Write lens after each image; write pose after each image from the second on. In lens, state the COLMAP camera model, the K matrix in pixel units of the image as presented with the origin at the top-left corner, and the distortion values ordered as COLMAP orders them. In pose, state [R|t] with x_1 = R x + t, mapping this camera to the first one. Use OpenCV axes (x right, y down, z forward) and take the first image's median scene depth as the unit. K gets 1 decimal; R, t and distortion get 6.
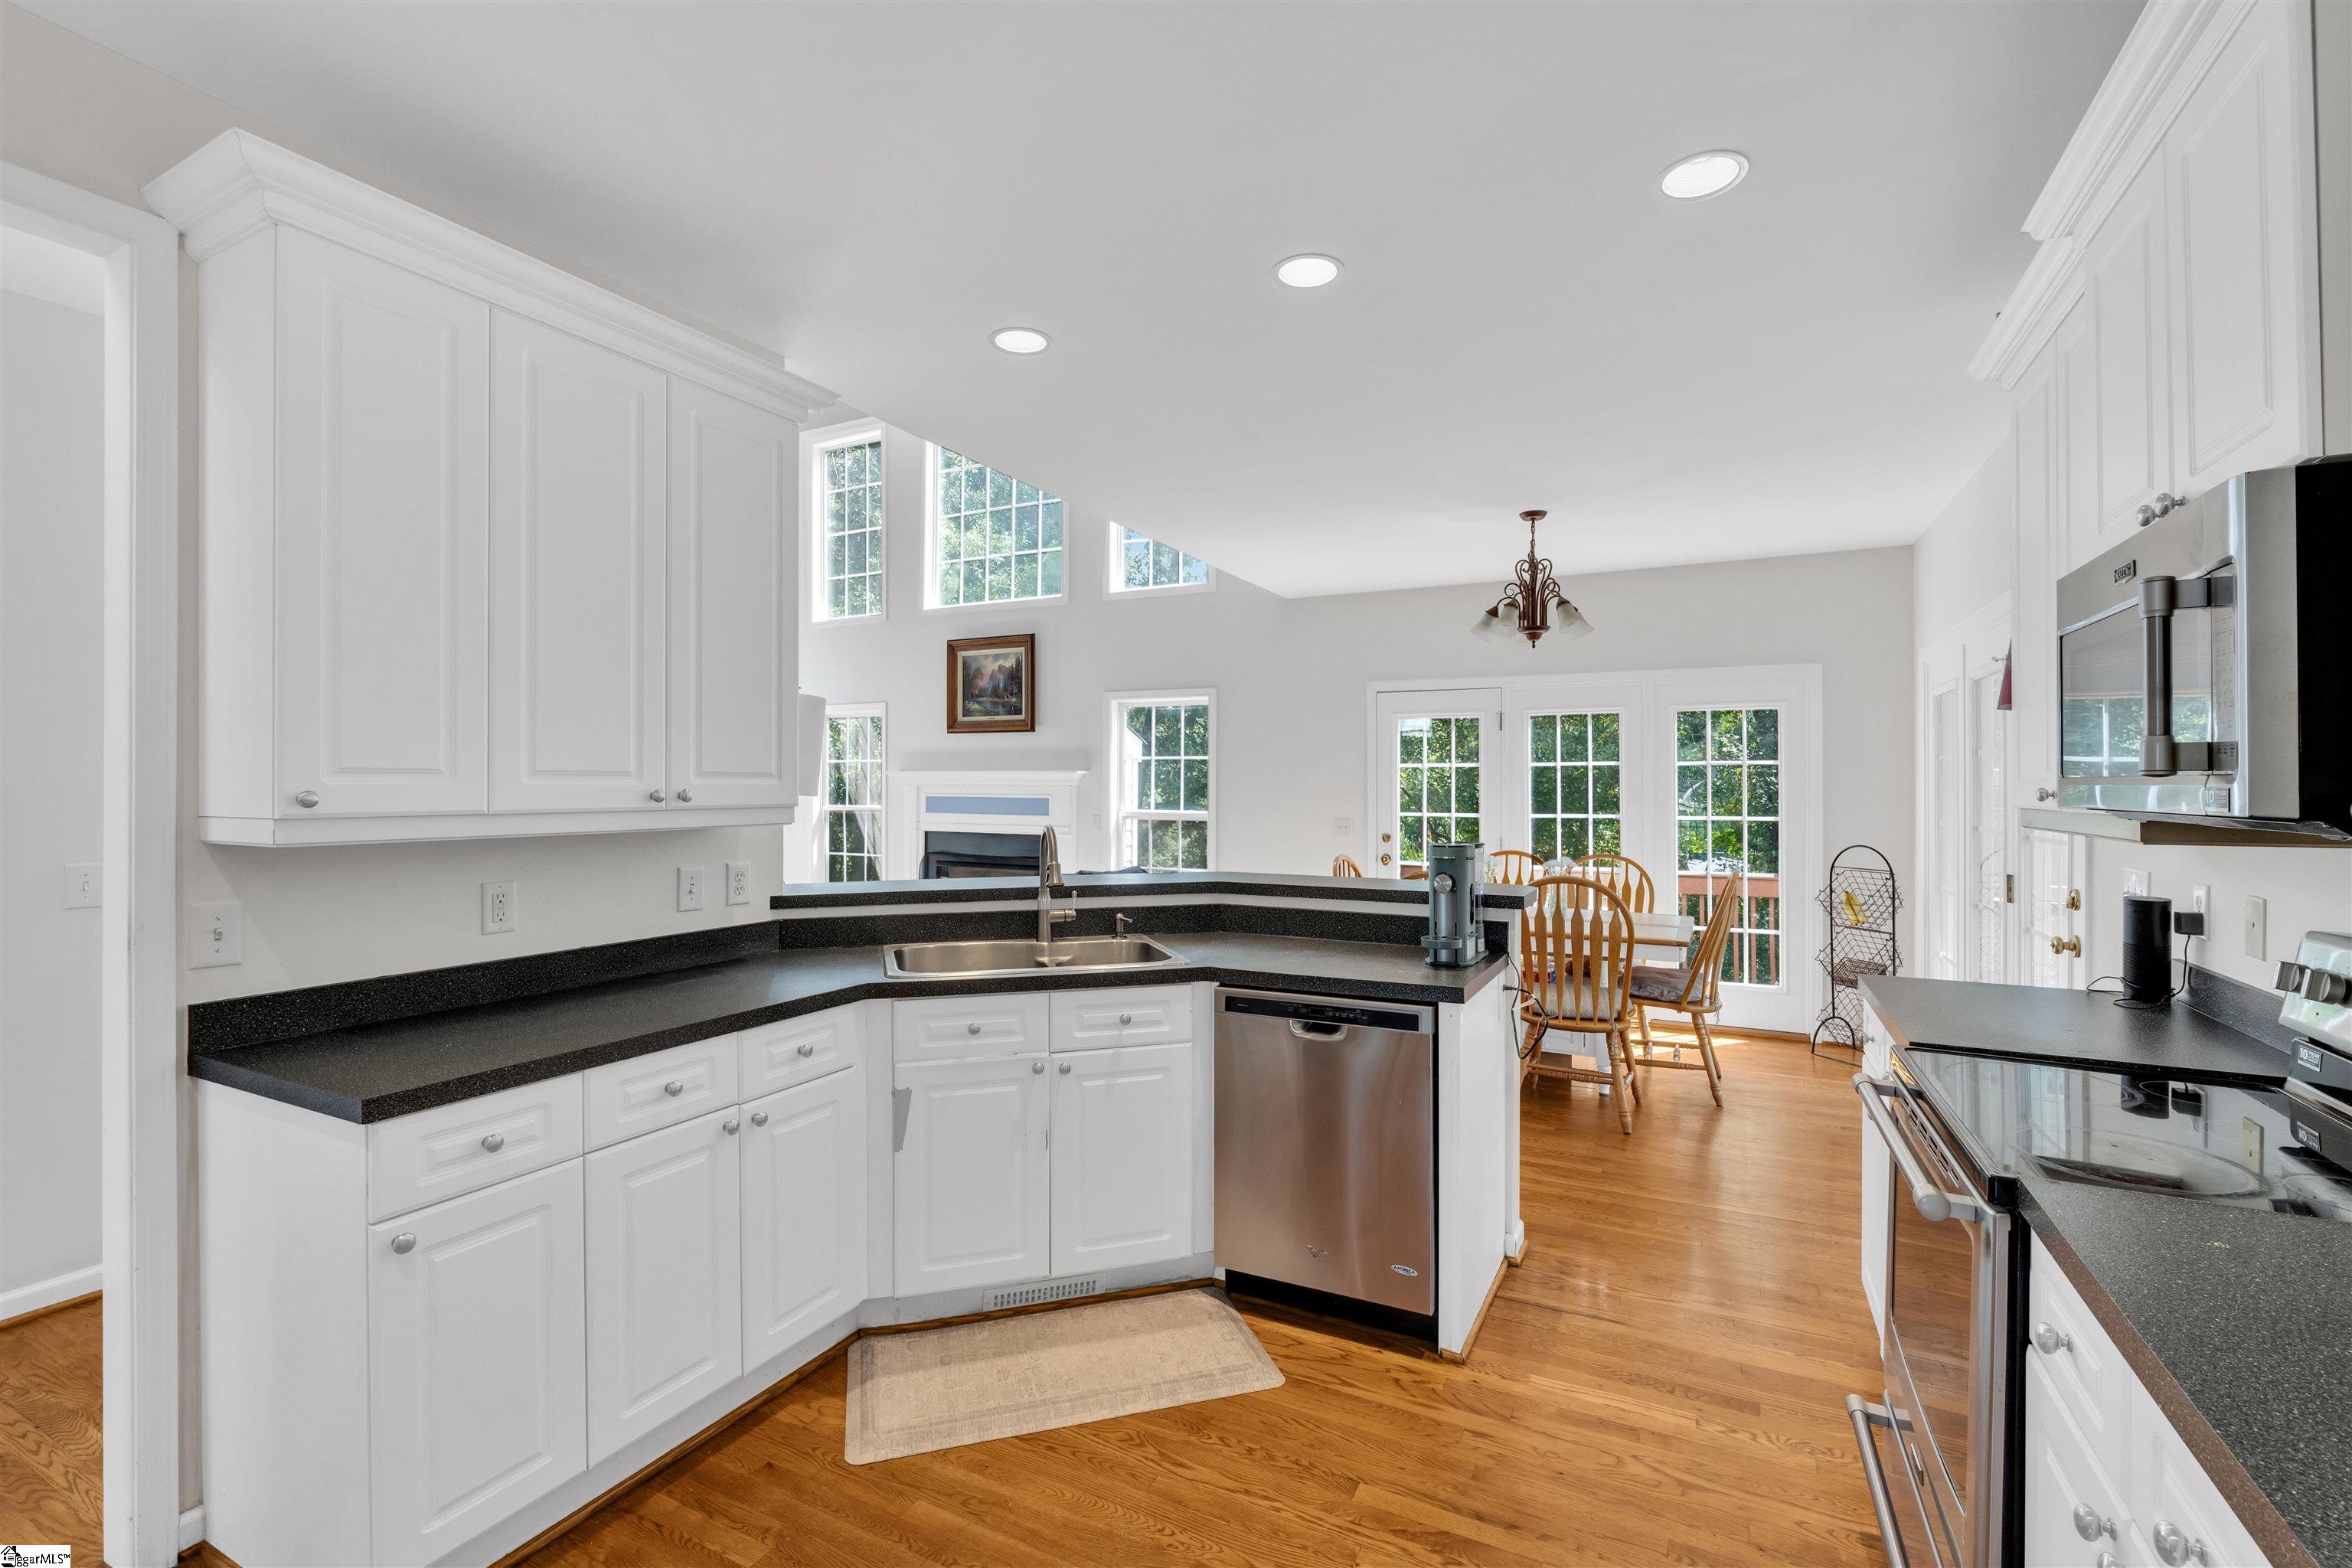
lens RADIAL K [[1016.4, 0, 1165.9], [0, 1016.4, 774.3], [0, 0, 1]] dist [-0.001605, -0.000092]
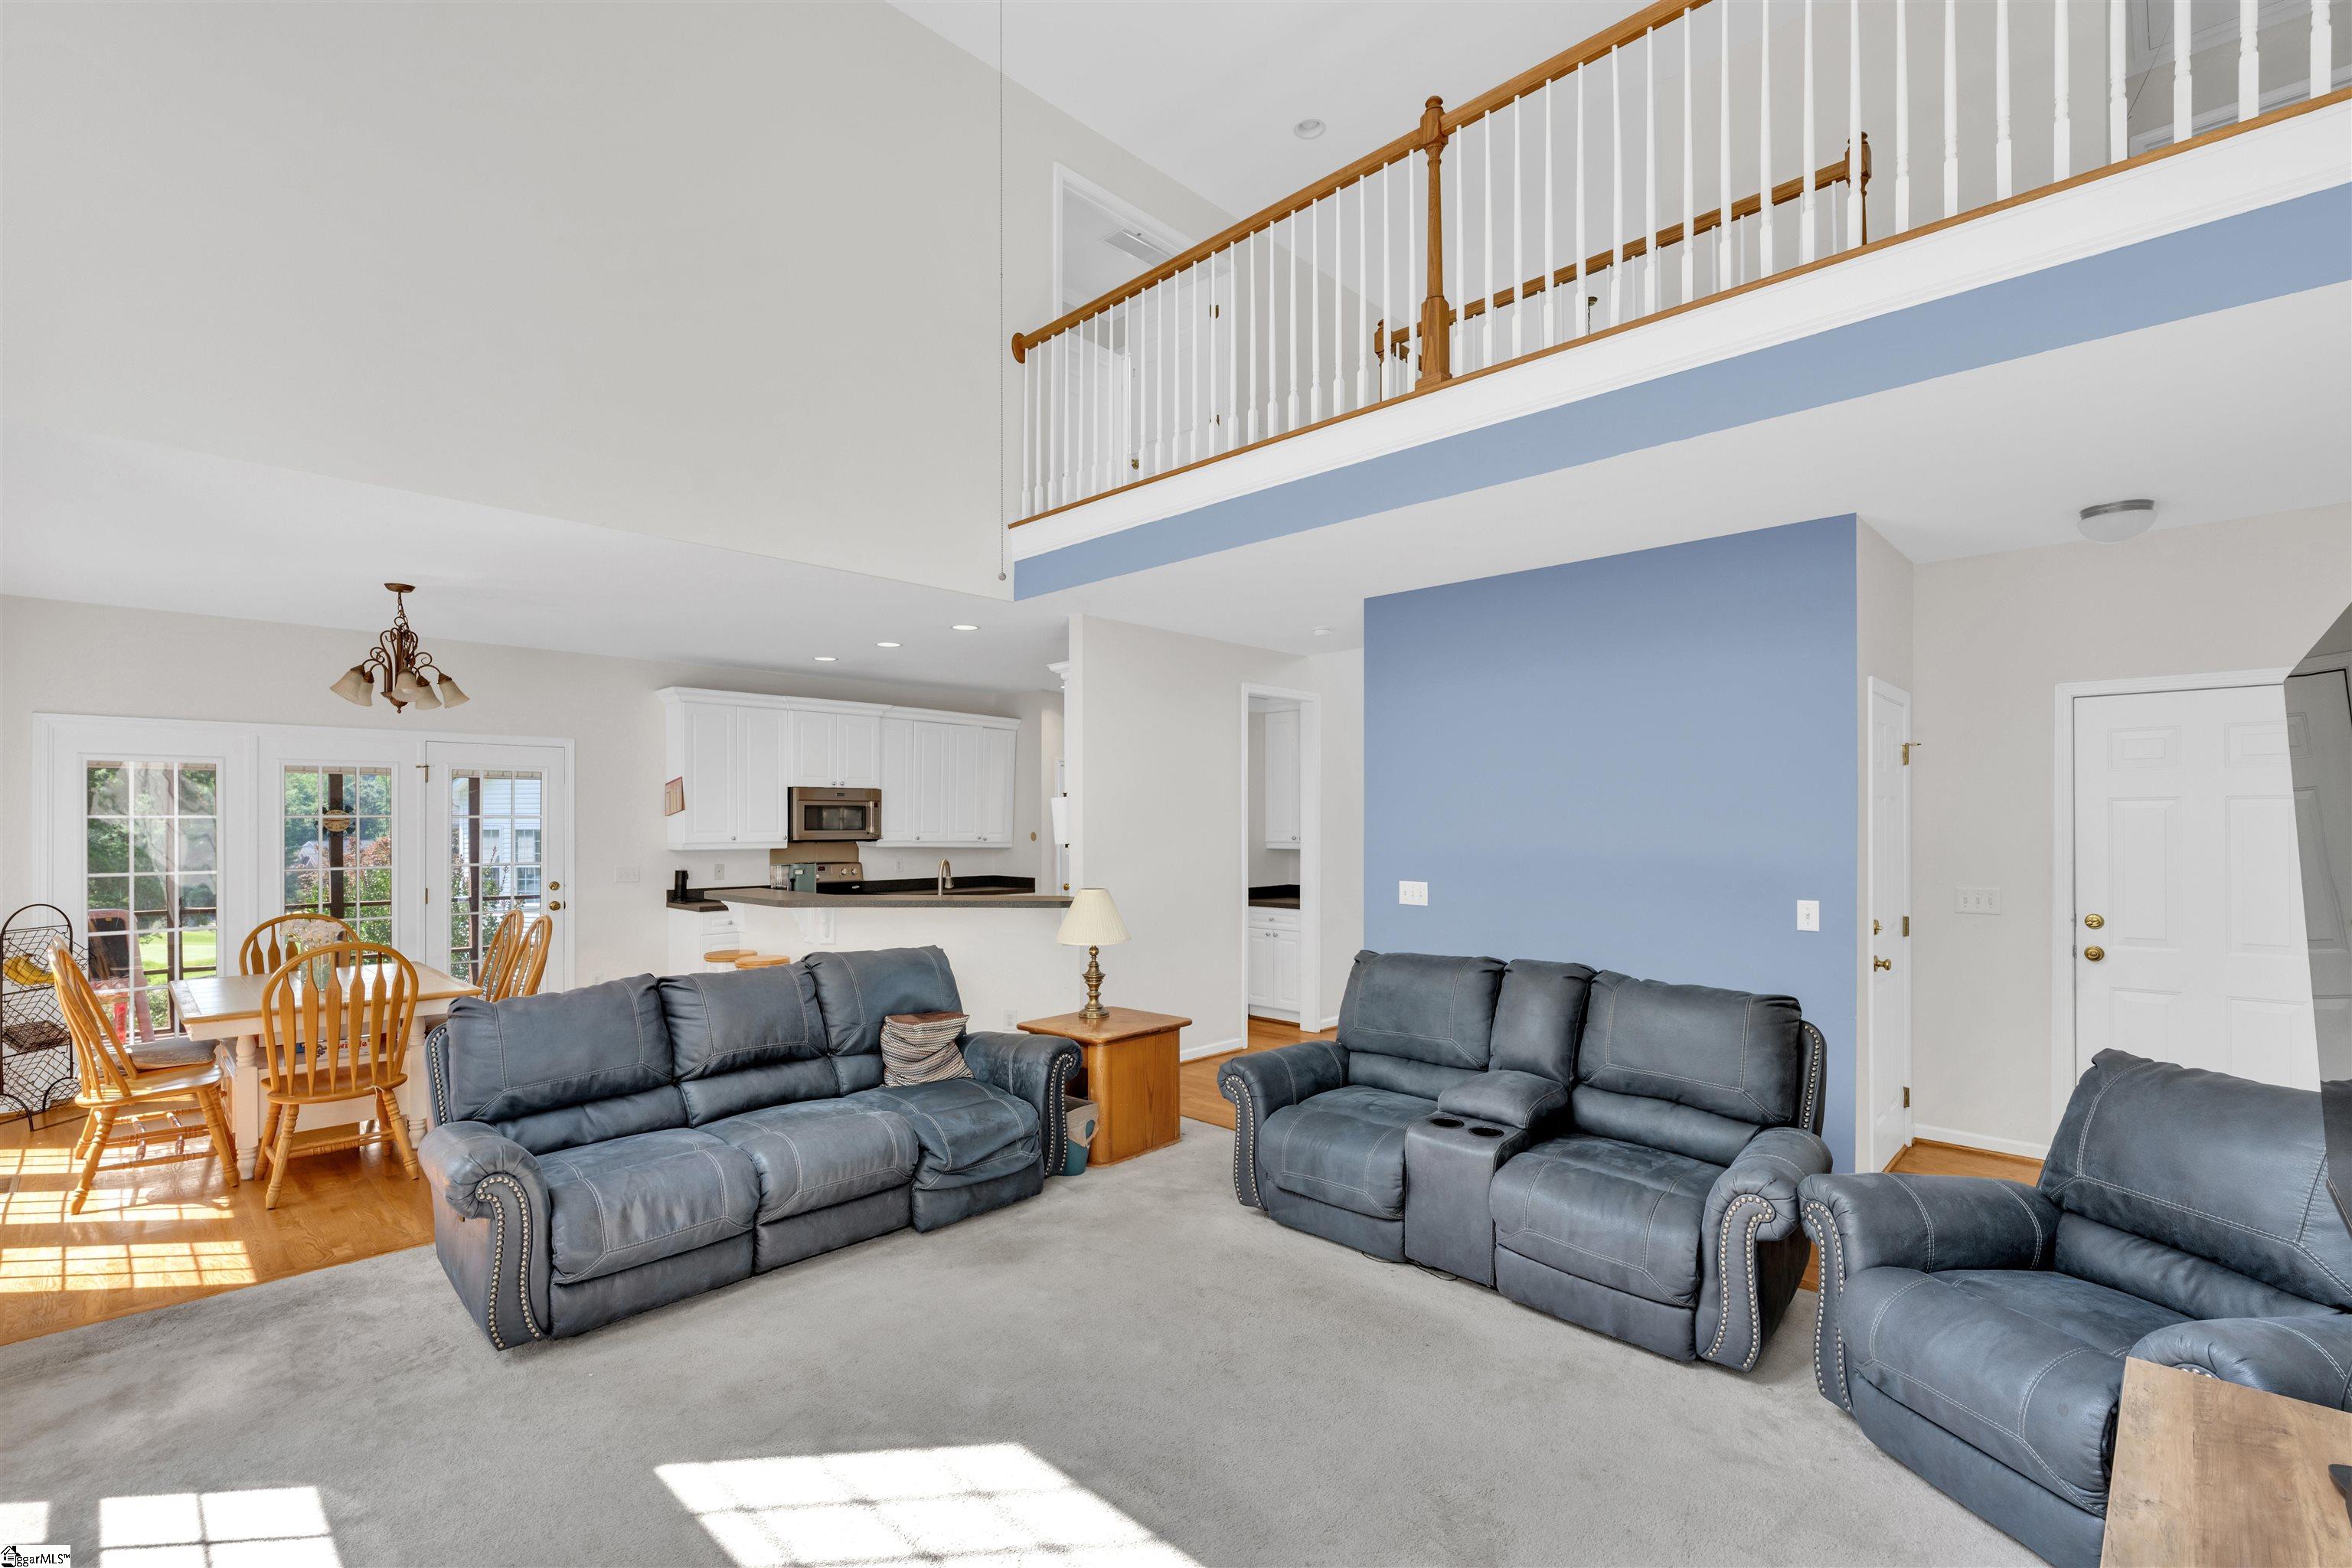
lens RADIAL K [[1062.0, 0, 1170.9], [0, 1062.0, 823.9], [0, 0, 1]] dist [0.000714, 0.000846]
pose [[-0.955293, -0.000166, 0.295659, -0.434341], [-0.001701, 0.999986, -0.004935, -0.003066], [-0.295654, -0.005217, -0.955281, 1.080664]]
